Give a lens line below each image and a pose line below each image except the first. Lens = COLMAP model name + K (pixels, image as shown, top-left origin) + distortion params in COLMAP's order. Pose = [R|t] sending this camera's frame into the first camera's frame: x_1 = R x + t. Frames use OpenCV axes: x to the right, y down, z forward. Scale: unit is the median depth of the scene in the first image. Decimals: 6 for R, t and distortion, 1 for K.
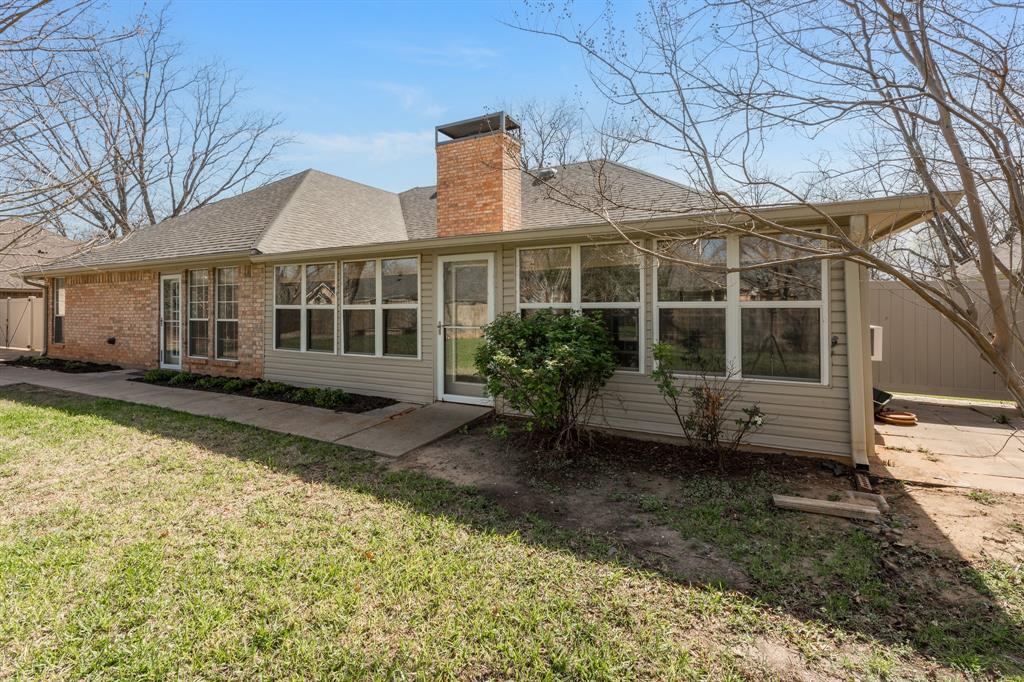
lens RADIAL K [[460.7, 0, 492.9], [0, 460.7, 311.0], [0, 0, 1]] dist [0.005470, -0.001724]
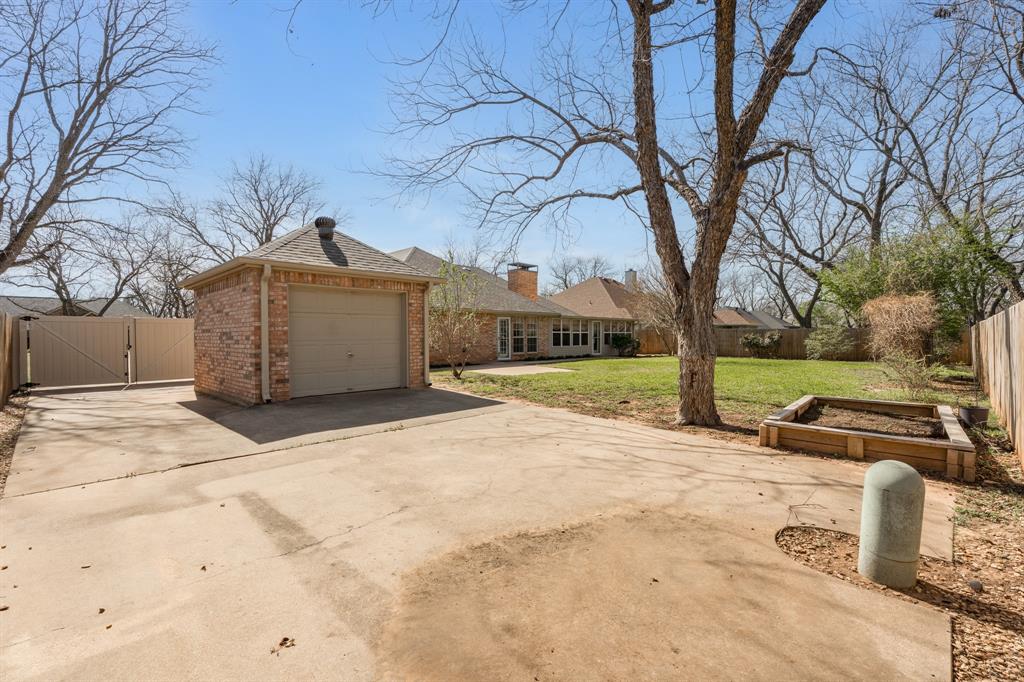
lens RADIAL K [[460.7, 0, 513.9], [0, 460.7, 338.4], [0, 0, 1]] dist [0.005470, -0.001724]
pose [[0.263099, -0.003865, 0.964761, -3.258427], [0.009876, 0.999950, 0.001313, 0.024153], [-0.964718, 0.009183, 0.263124, 0.439429]]
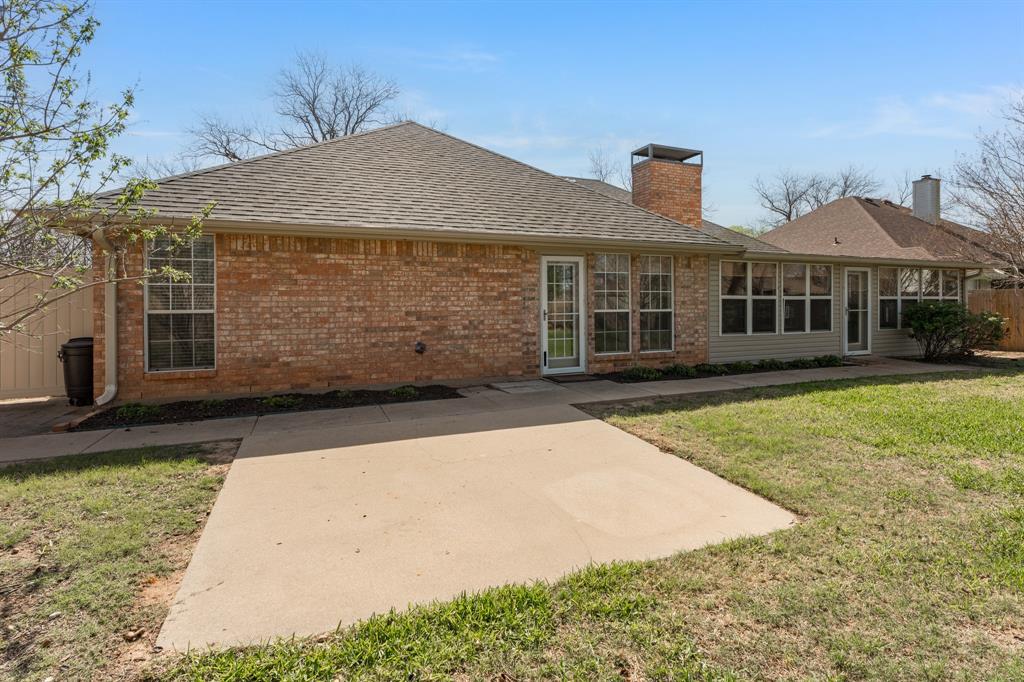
lens RADIAL K [[504.4, 0, 509.6], [0, 504.4, 298.8], [0, 0, 1]] dist [-0.002290, 0.000158]
pose [[0.625493, 0.006378, 0.780204, -1.675657], [0.007210, 0.999877, -0.013954, 0.008383], [-0.780196, 0.014353, 0.625370, 0.607258]]
